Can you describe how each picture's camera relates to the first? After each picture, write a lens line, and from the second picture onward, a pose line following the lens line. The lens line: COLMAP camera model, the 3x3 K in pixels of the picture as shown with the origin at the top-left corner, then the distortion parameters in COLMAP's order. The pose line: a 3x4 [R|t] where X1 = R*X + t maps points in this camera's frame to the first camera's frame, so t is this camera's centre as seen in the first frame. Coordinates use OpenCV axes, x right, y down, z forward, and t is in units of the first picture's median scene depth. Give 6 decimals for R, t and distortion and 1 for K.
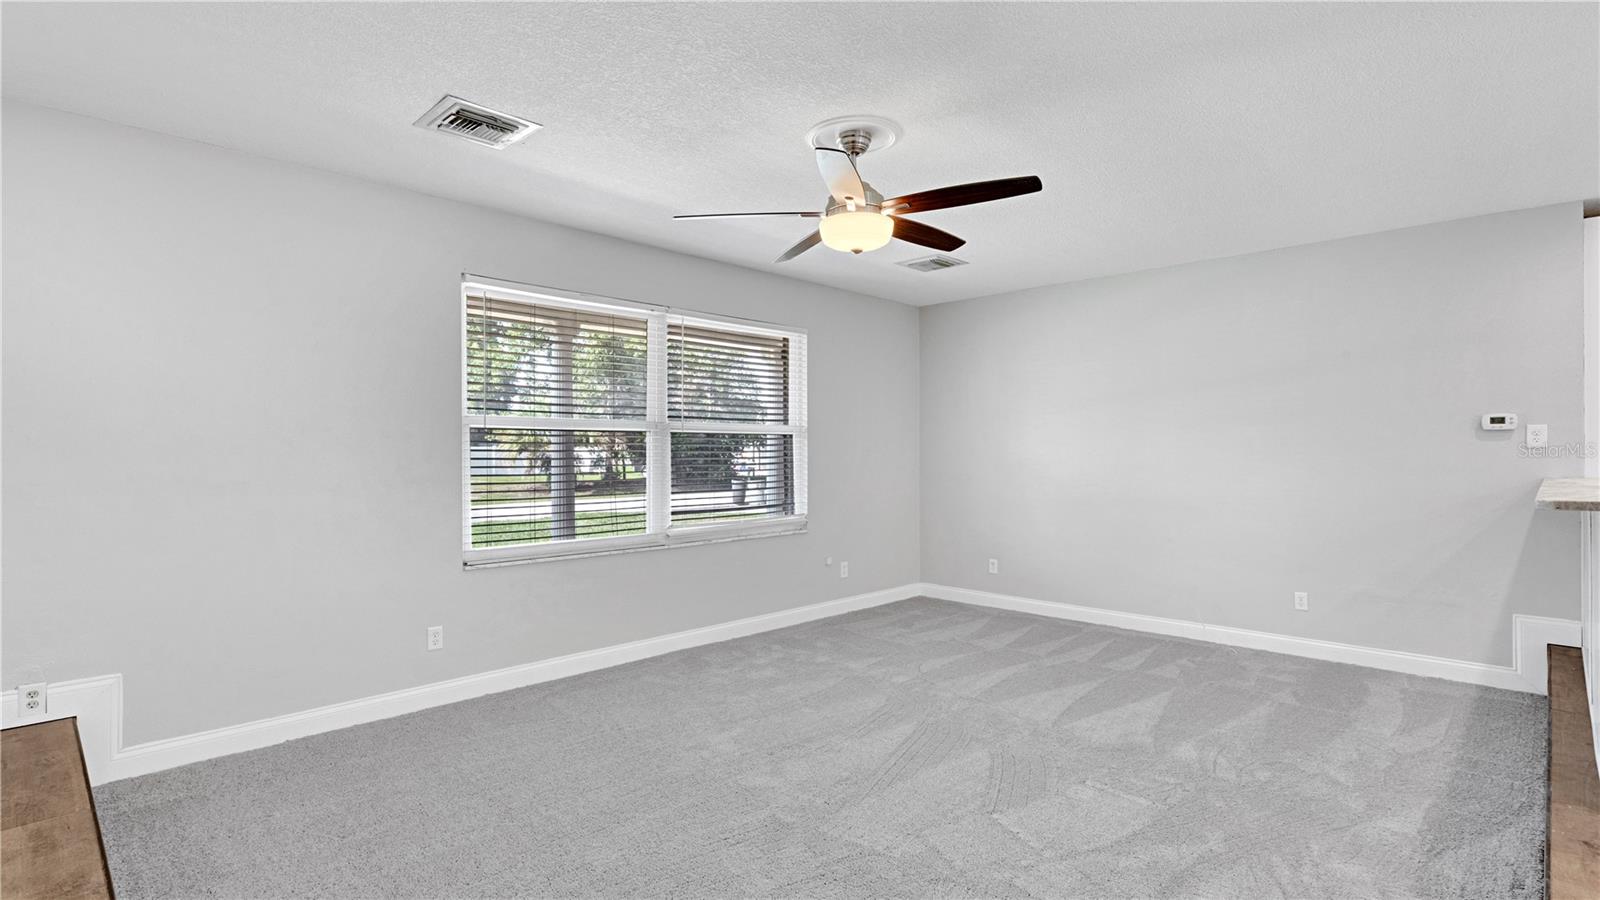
lens RADIAL K [[762.7, 0, 802.1], [0, 762.7, 458.4], [0, 0, 1]] dist [0.001918, 0.000624]
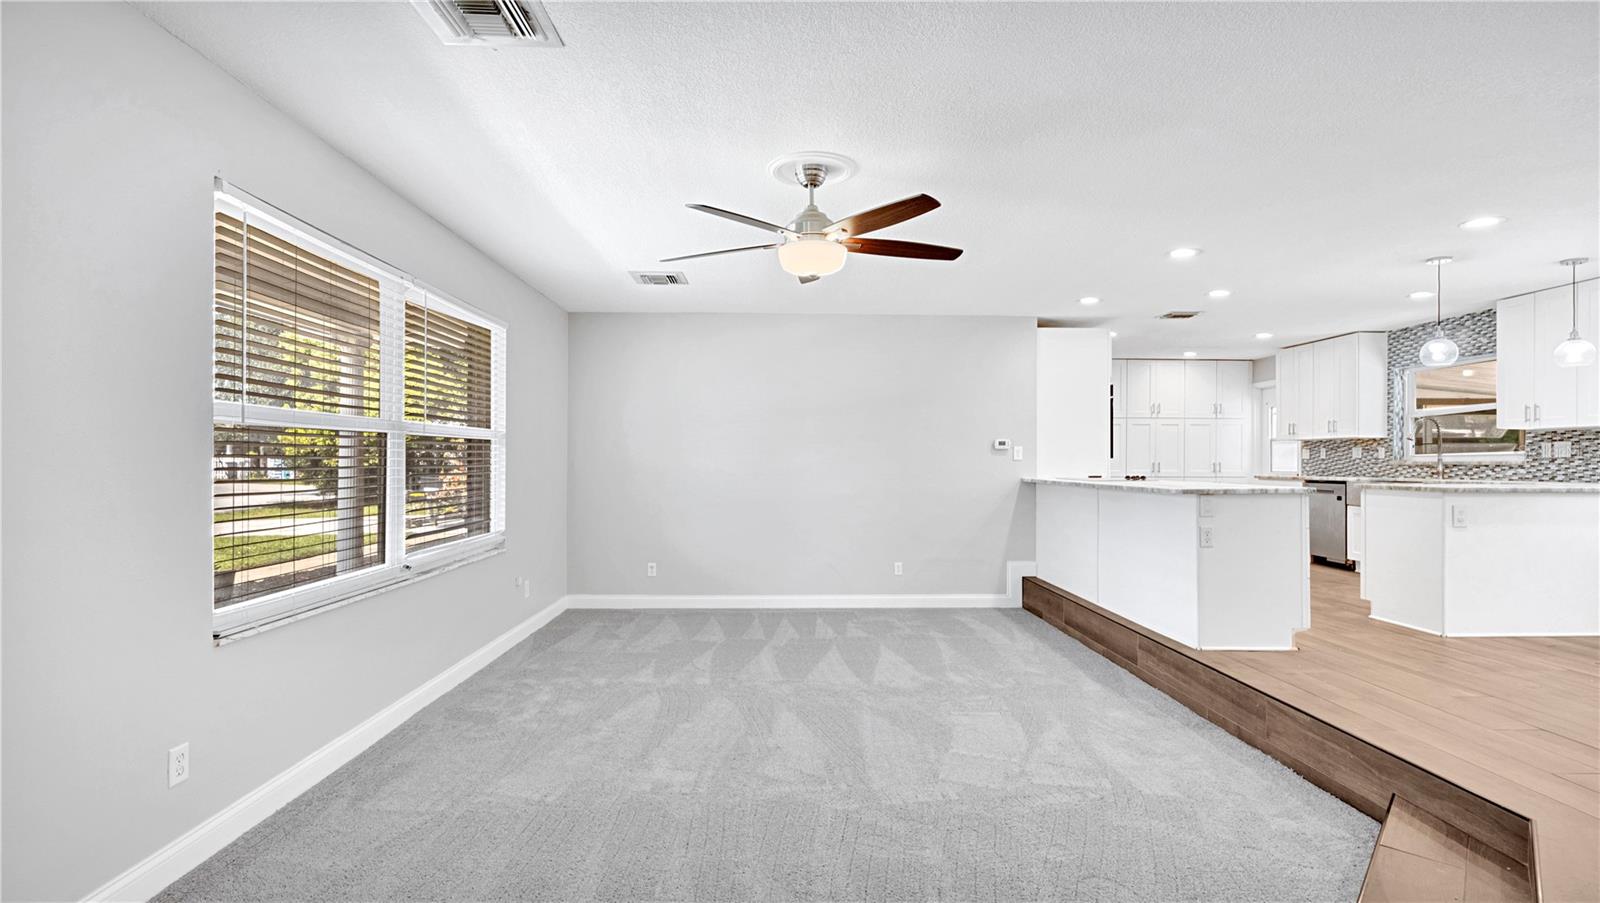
lens RADIAL K [[742.8, 0, 804.4], [0, 742.8, 460.6], [0, 0, 1]] dist [-0.000174, 0.000887]
pose [[0.689267, 0.004746, 0.724492, -0.517635], [-0.000427, 0.999981, -0.006144, -0.003382], [-0.724507, 0.003926, 0.689256, 0.208325]]
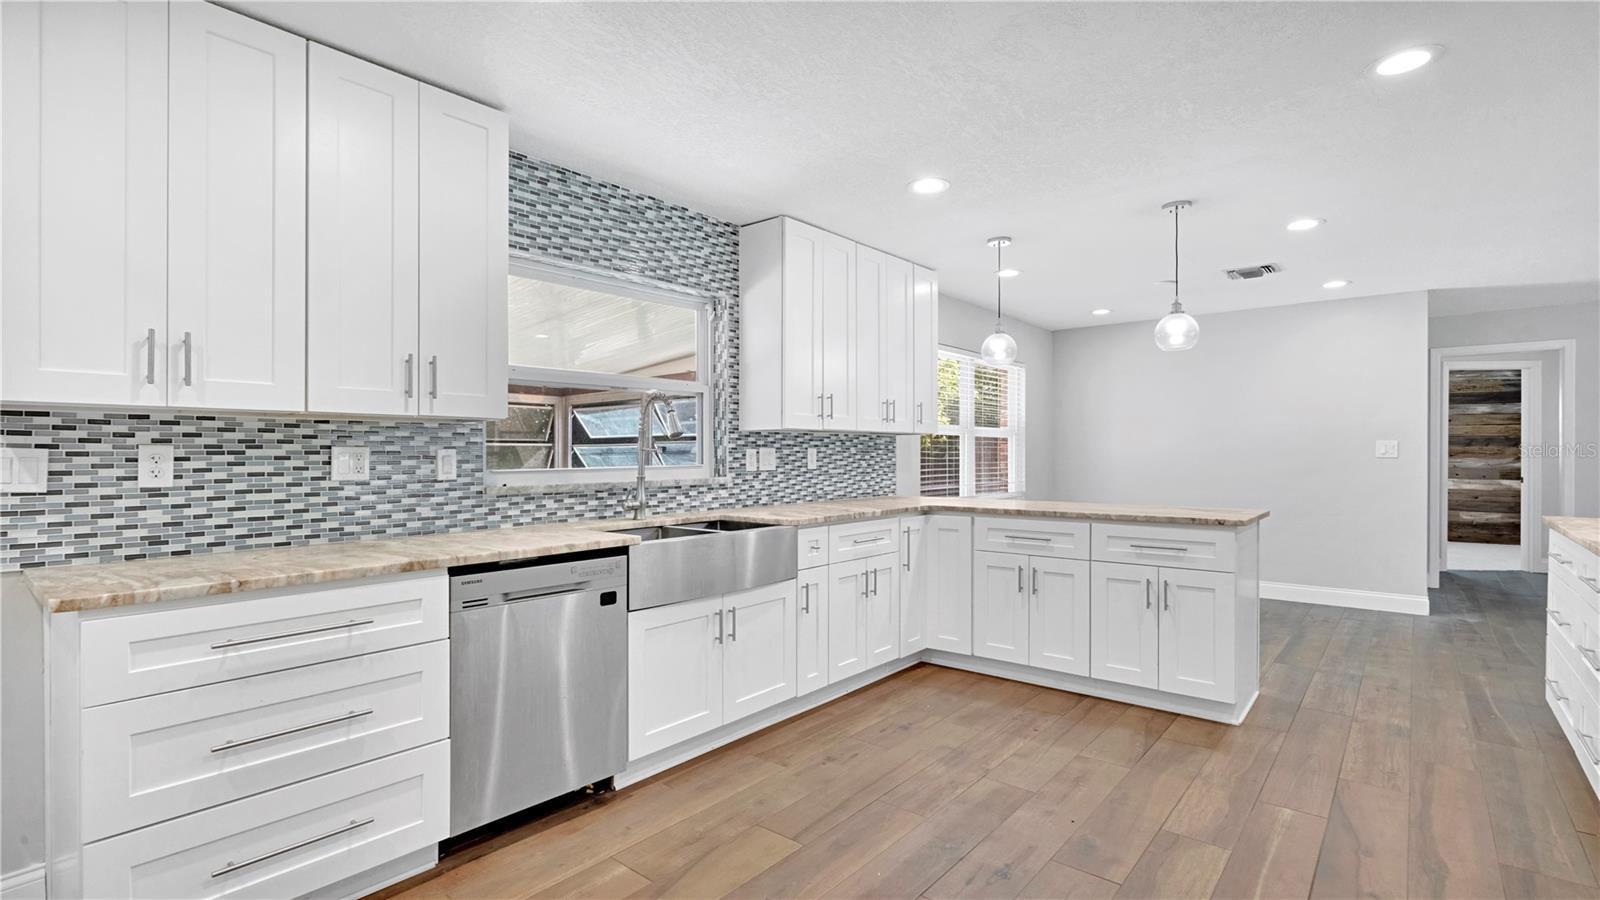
lens RADIAL K [[747.8, 0, 792.8], [0, 747.8, 449.8], [0, 0, 1]] dist [-0.002770, 0.001094]
pose [[-0.996676, 0.003831, -0.081372, 1.438682], [0.003837, 0.999993, 0.000089, -0.043713], [0.081372, -0.000224, -0.996684, 1.077130]]
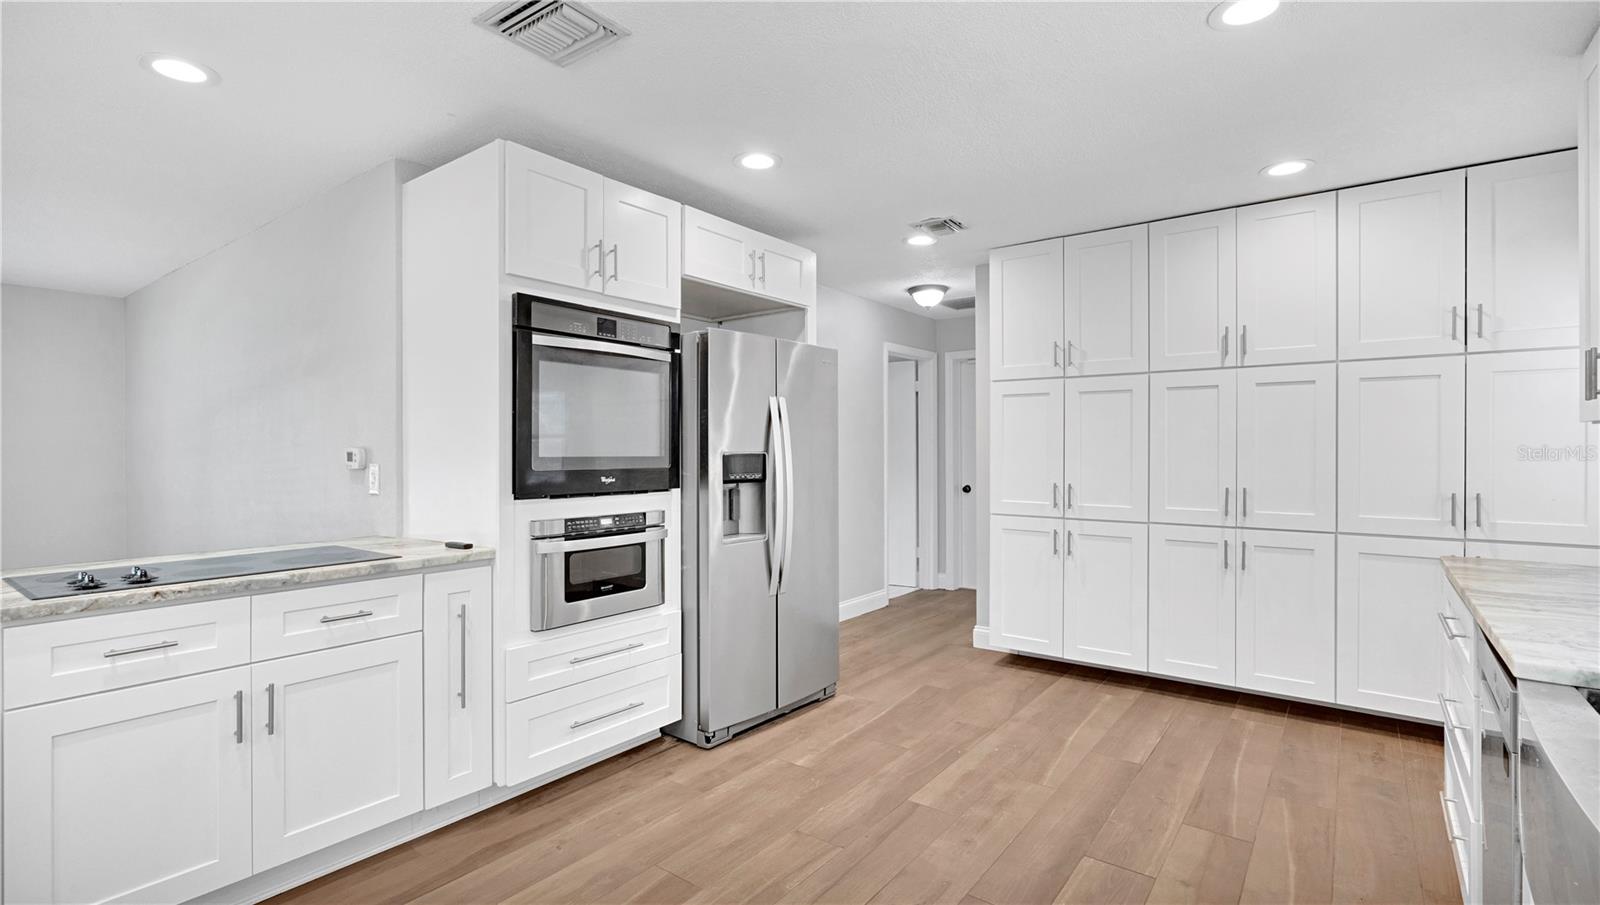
lens RADIAL K [[745.0, 0, 792.7], [0, 745.0, 452.1], [0, 0, 1]] dist [-0.000029, 0.000220]
pose [[0.992184, -0.003135, 0.124742, 1.226850], [0.003629, 0.999986, -0.003728, -0.050271], [-0.124729, 0.004151, 0.992182, 0.229663]]
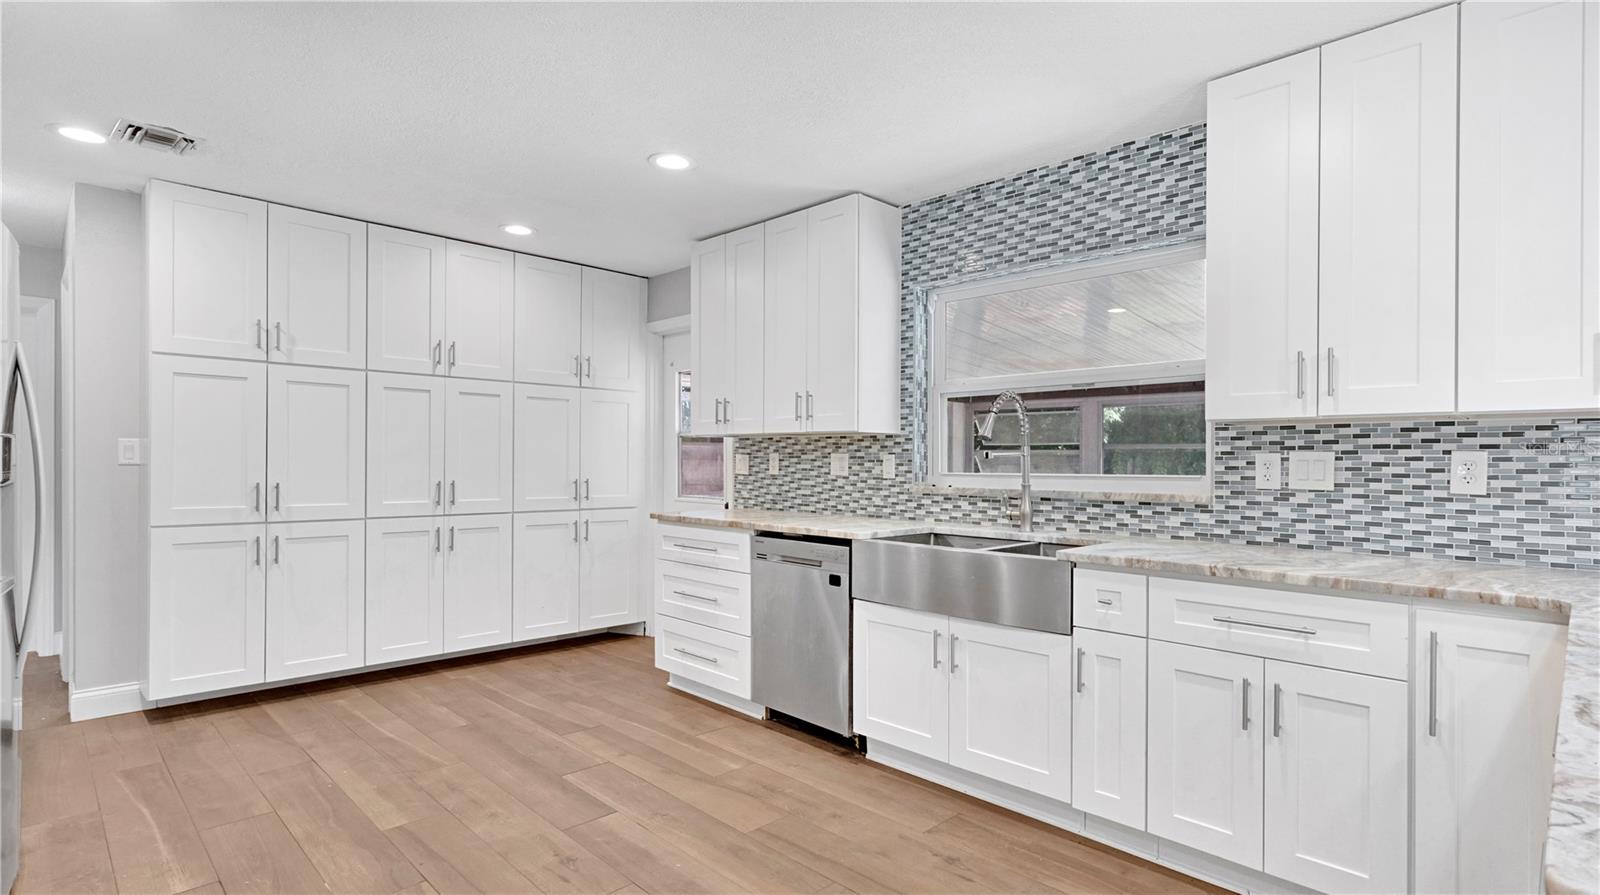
lens RADIAL K [[783.6, 0, 823.9], [0, 783.6, 455.2], [0, 0, 1]] dist [0.004123, 0.001273]
pose [[-0.004717, 0.006232, 0.999969, 0.817088], [-0.001384, 0.999980, -0.006238, -0.039384], [-0.999988, -0.001414, -0.004709, 0.503873]]
